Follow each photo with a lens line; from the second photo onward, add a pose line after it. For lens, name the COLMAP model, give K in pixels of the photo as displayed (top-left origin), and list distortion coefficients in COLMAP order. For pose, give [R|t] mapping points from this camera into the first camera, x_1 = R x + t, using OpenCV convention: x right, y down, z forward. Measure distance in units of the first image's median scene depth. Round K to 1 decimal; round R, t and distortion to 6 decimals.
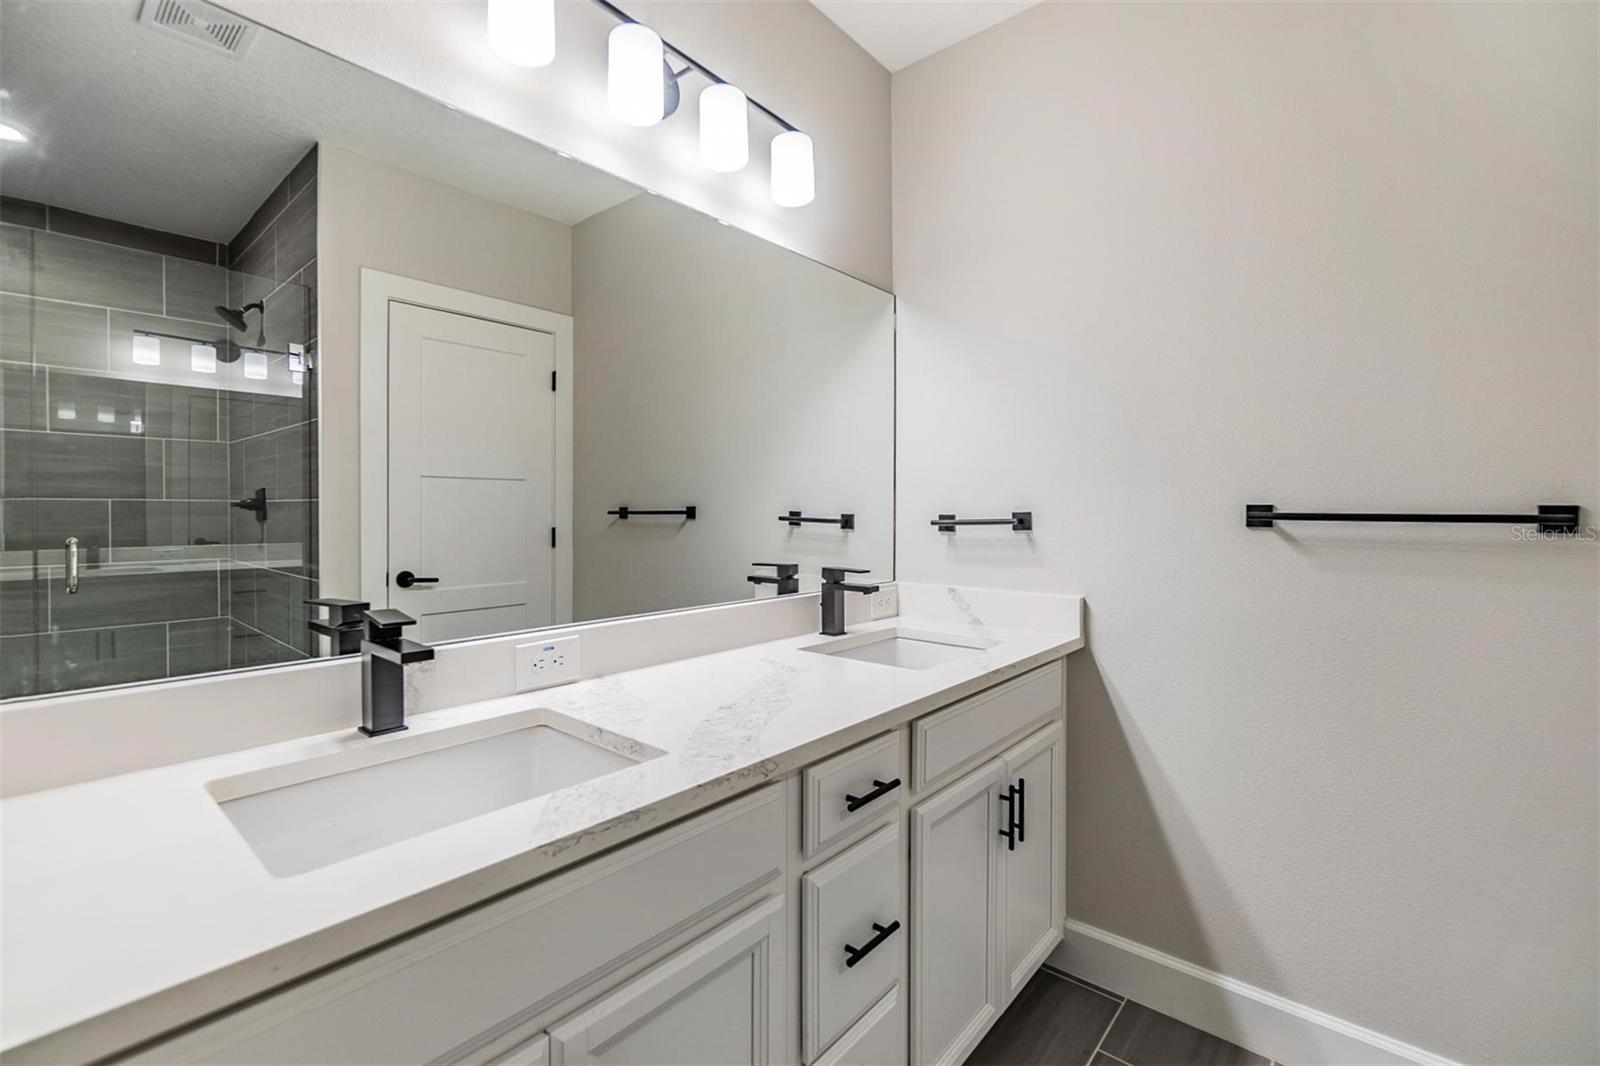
lens RADIAL K [[696.3, 0, 794.1], [0, 696.3, 516.9], [0, 0, 1]] dist [-0.002231, 0.000178]
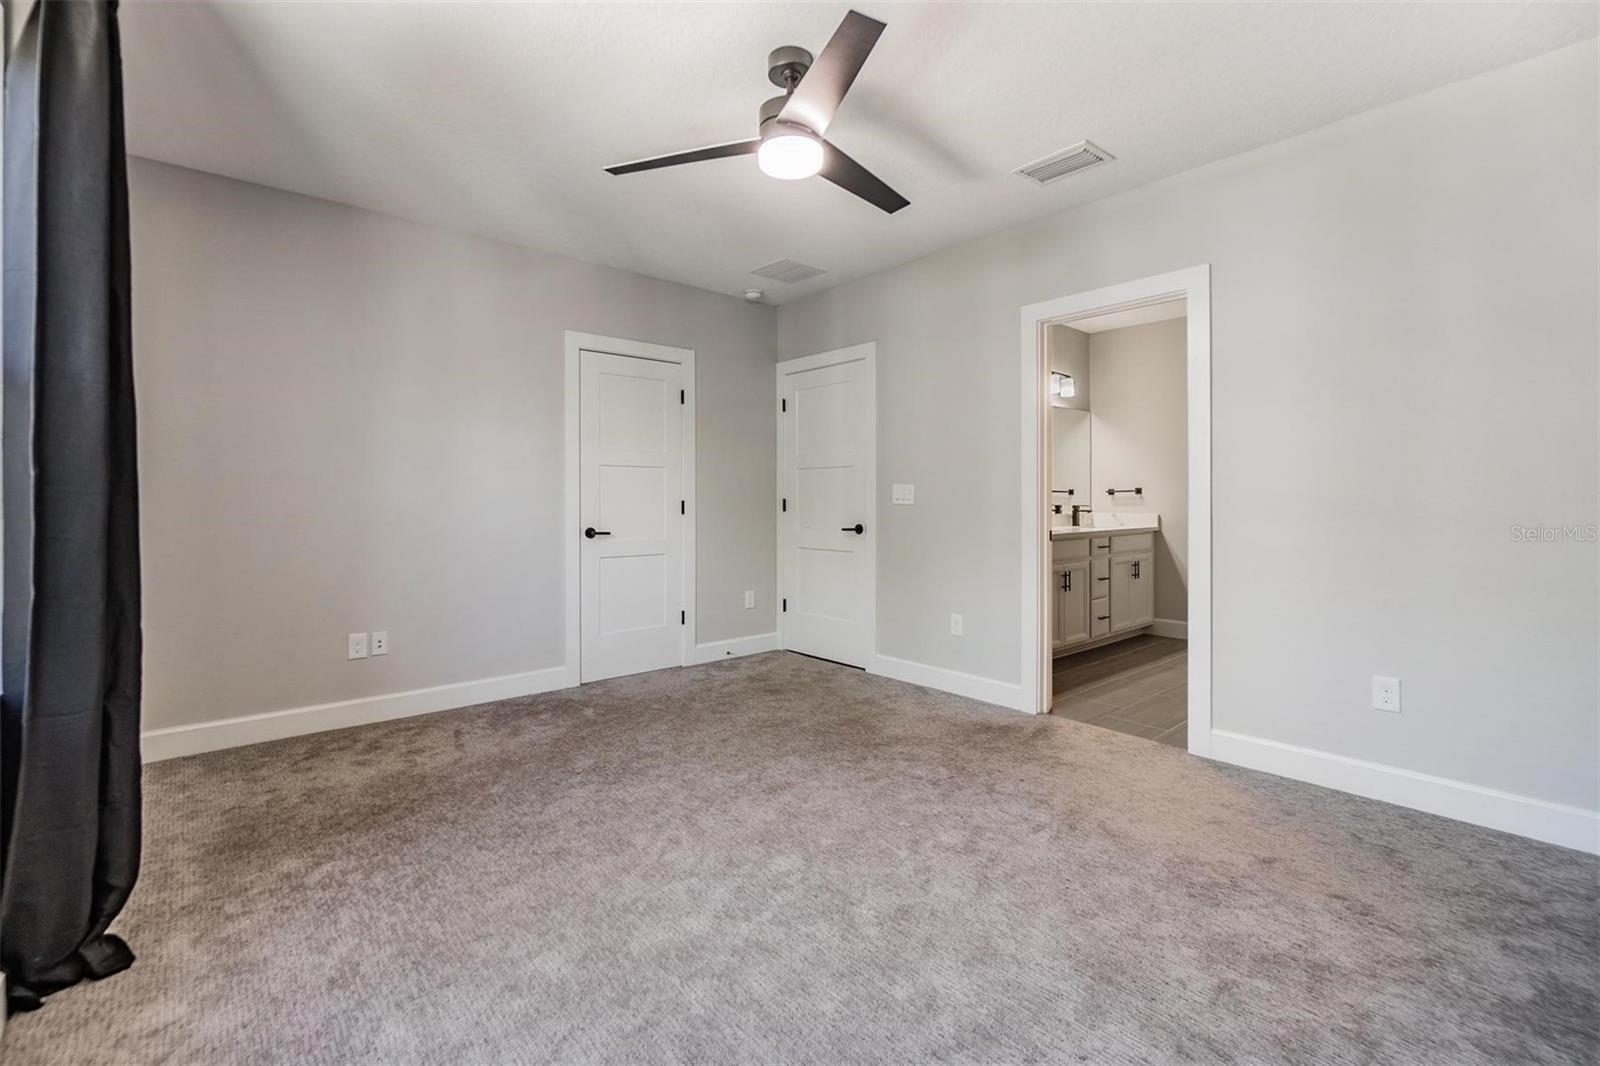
lens RADIAL K [[696.3, 0, 794.1], [0, 696.3, 516.9], [0, 0, 1]] dist [-0.002231, 0.000178]
pose [[0.990517, -0.000655, -0.137387, -0.683531], [0.002857, 0.999871, 0.015834, 0.062828], [0.137359, -0.016077, 0.990391, -2.035921]]
